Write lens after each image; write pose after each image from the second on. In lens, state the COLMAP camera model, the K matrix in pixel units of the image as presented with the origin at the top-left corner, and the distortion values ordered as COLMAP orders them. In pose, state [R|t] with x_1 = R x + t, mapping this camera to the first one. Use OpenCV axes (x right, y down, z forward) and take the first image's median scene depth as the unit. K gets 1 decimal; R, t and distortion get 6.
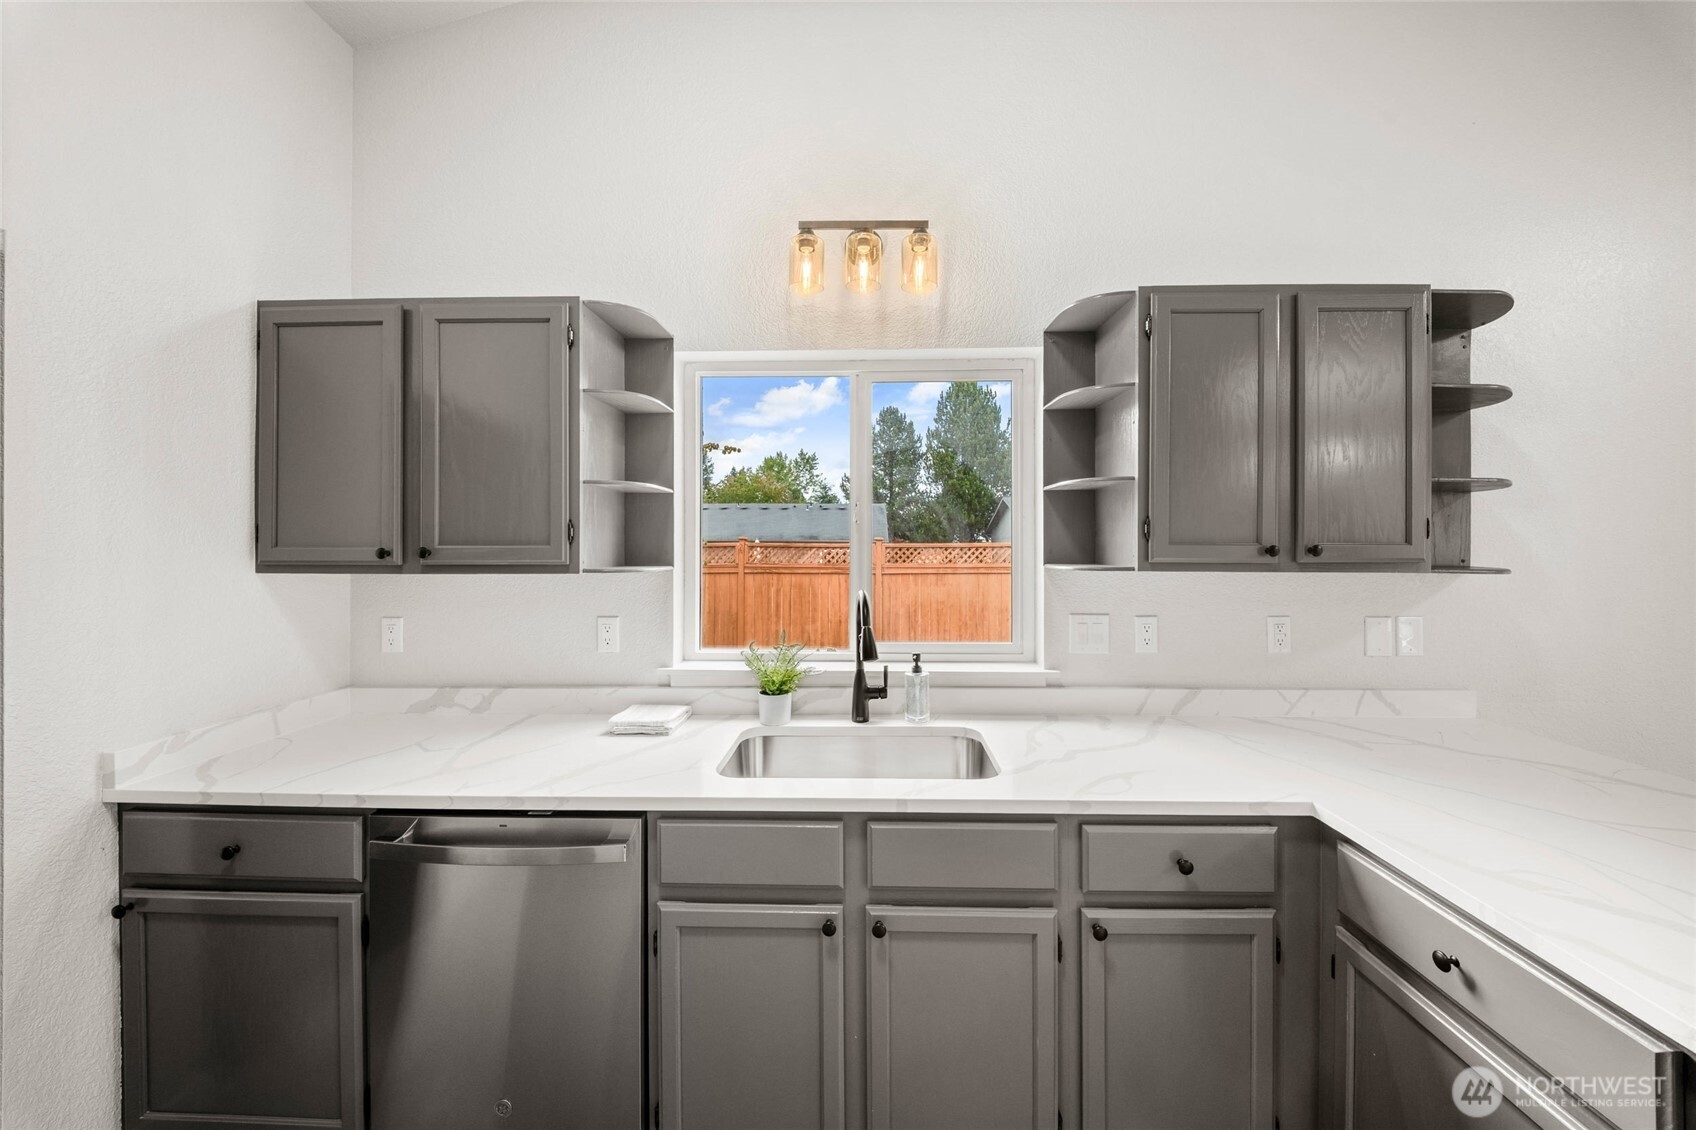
lens RADIAL K [[594.8, 0, 856.8], [0, 594.8, 549.2], [0, 0, 1]] dist [0.002265, -0.004469]
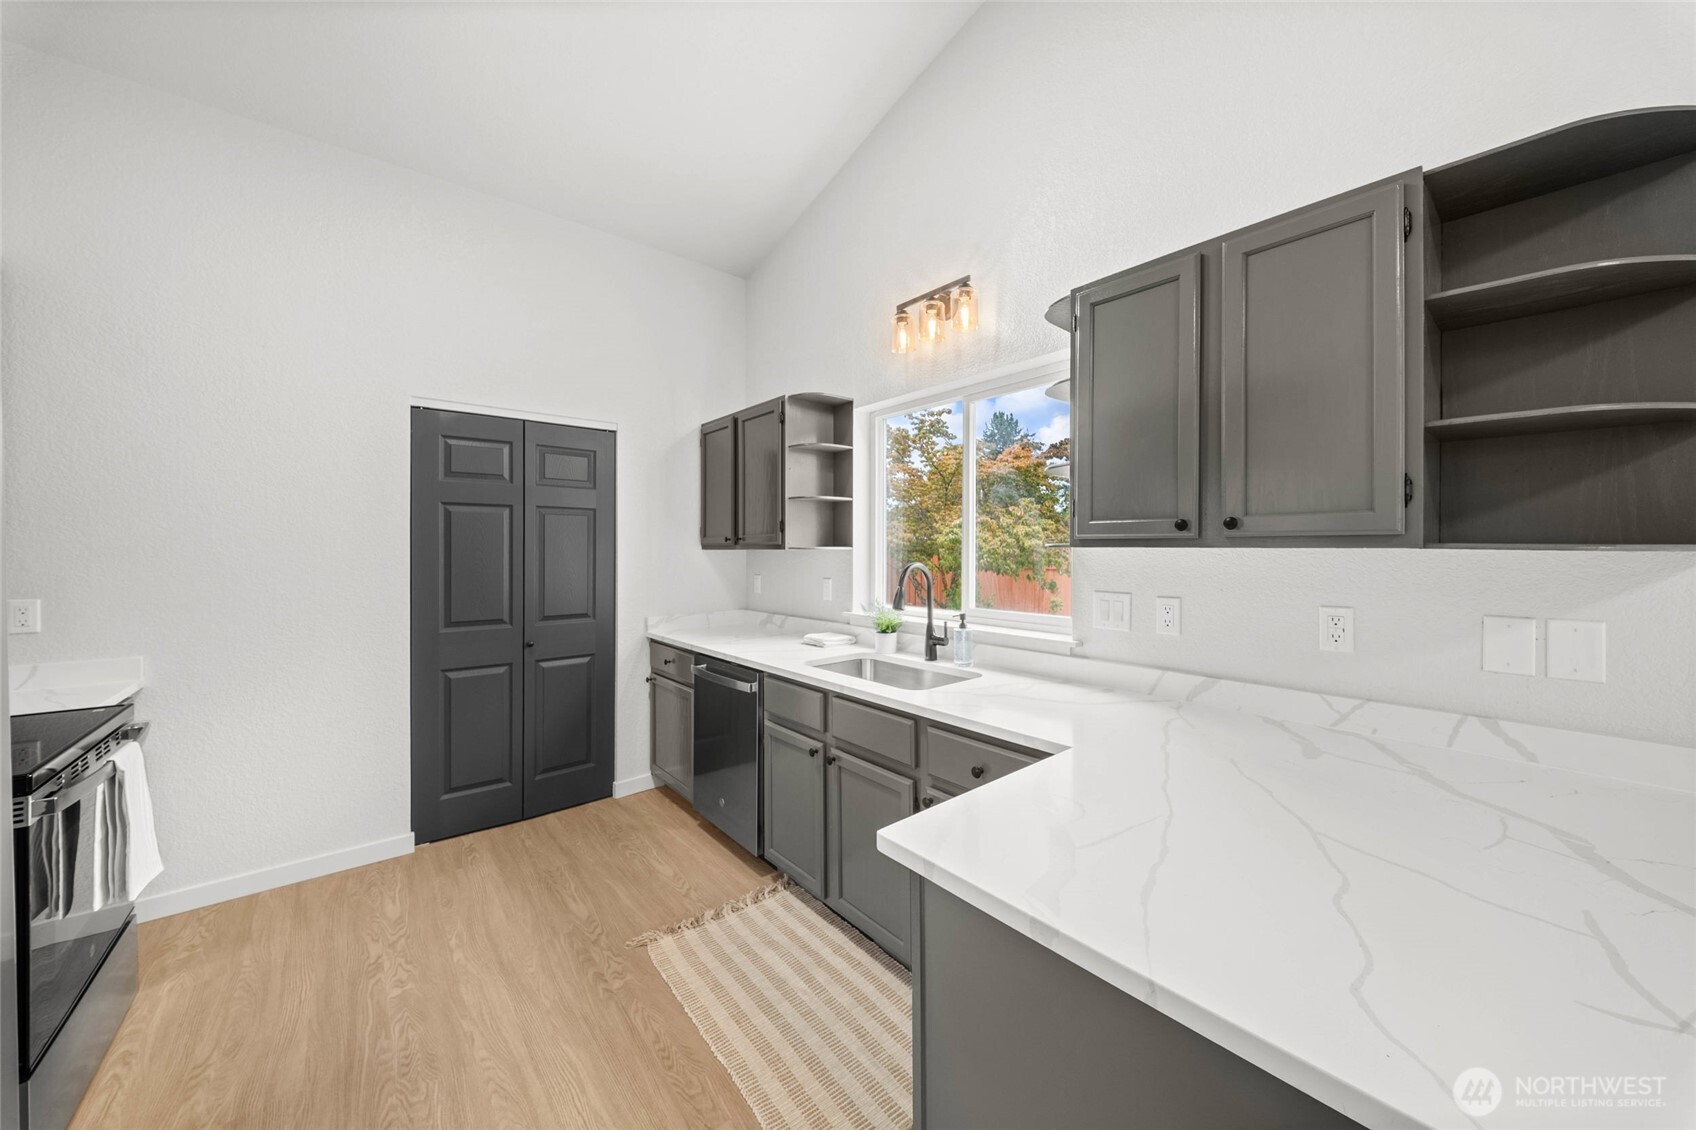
lens RADIAL K [[594.8, 0, 856.8], [0, 594.8, 549.2], [0, 0, 1]] dist [0.002265, -0.004469]
pose [[0.668914, 0.000576, -0.743339, 0.910855], [-0.001556, 0.999999, -0.000625, 0.037212], [0.743338, 0.001575, 0.668914, -0.034709]]
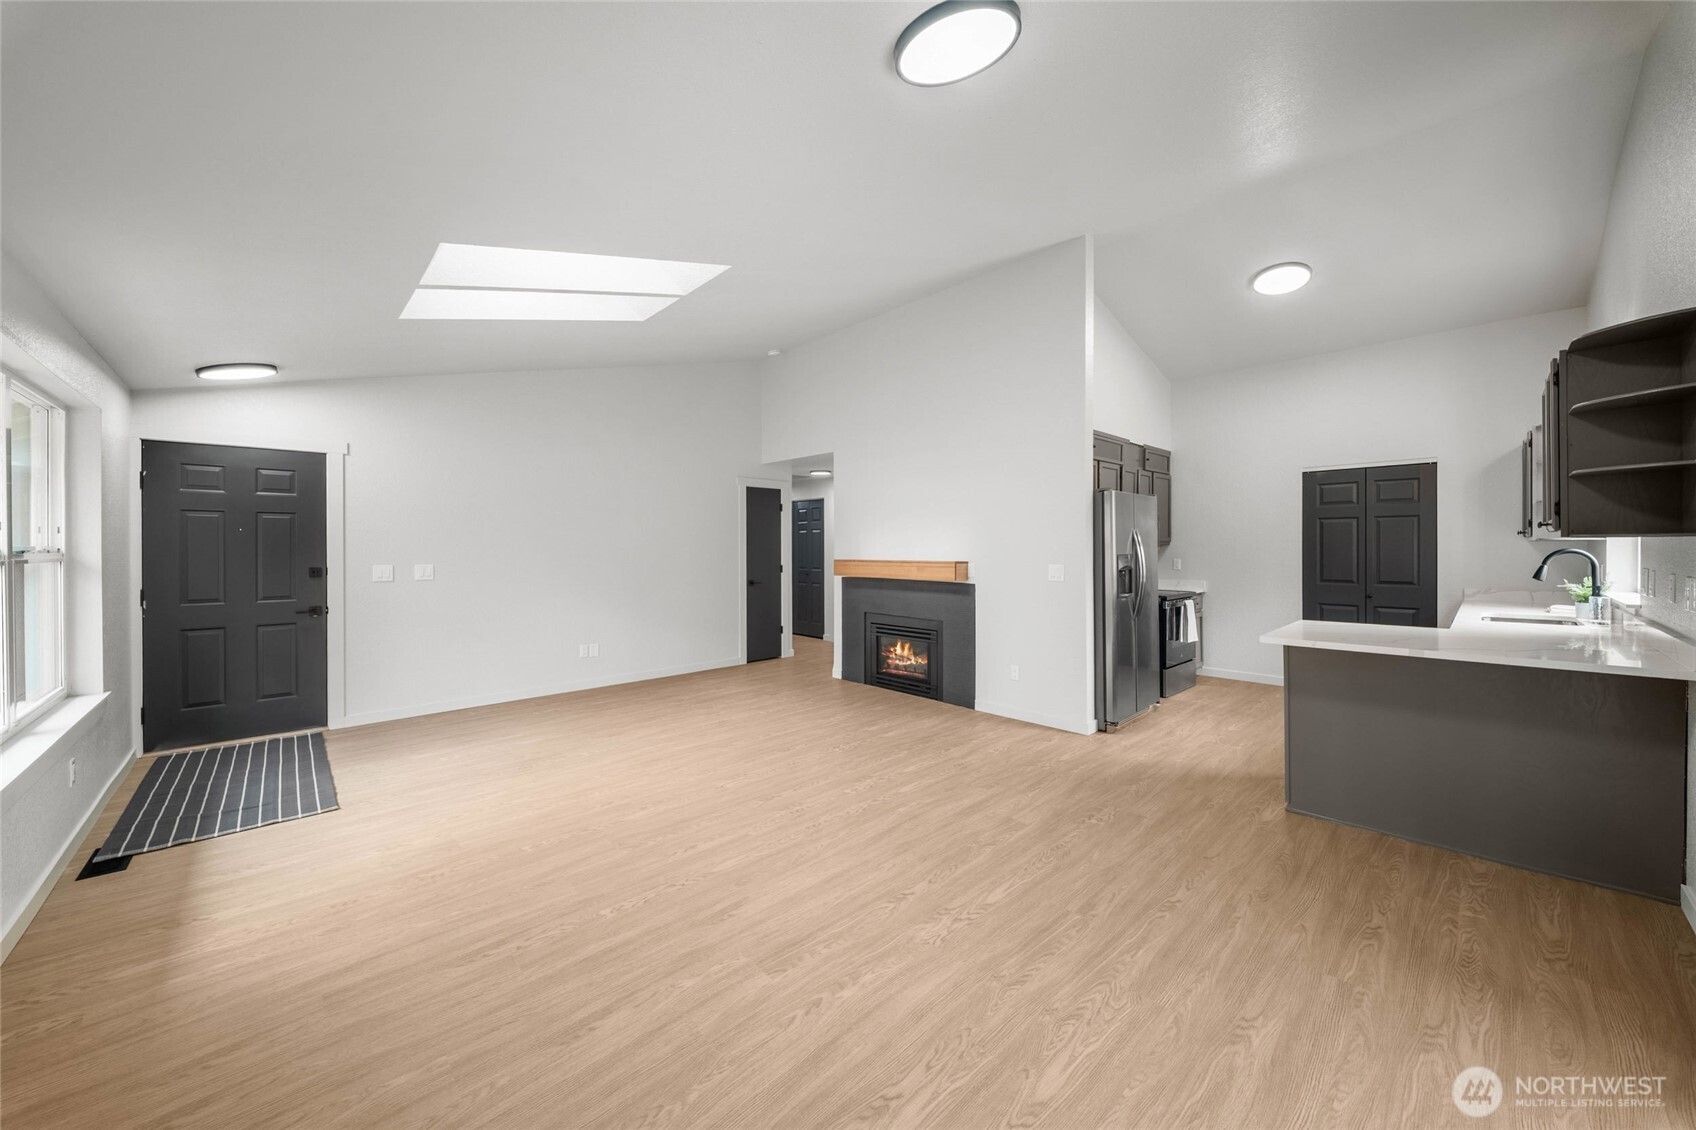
lens RADIAL K [[608.0, 0, 841.0], [0, 608.0, 544.5], [0, 0, 1]] dist [0.017569, -0.009768]
pose [[-0.710924, 0.000450, -0.703269, 2.974434], [0.001738, 0.999998, -0.001116, 0.050120], [0.703267, -0.002016, -0.710923, 0.706977]]
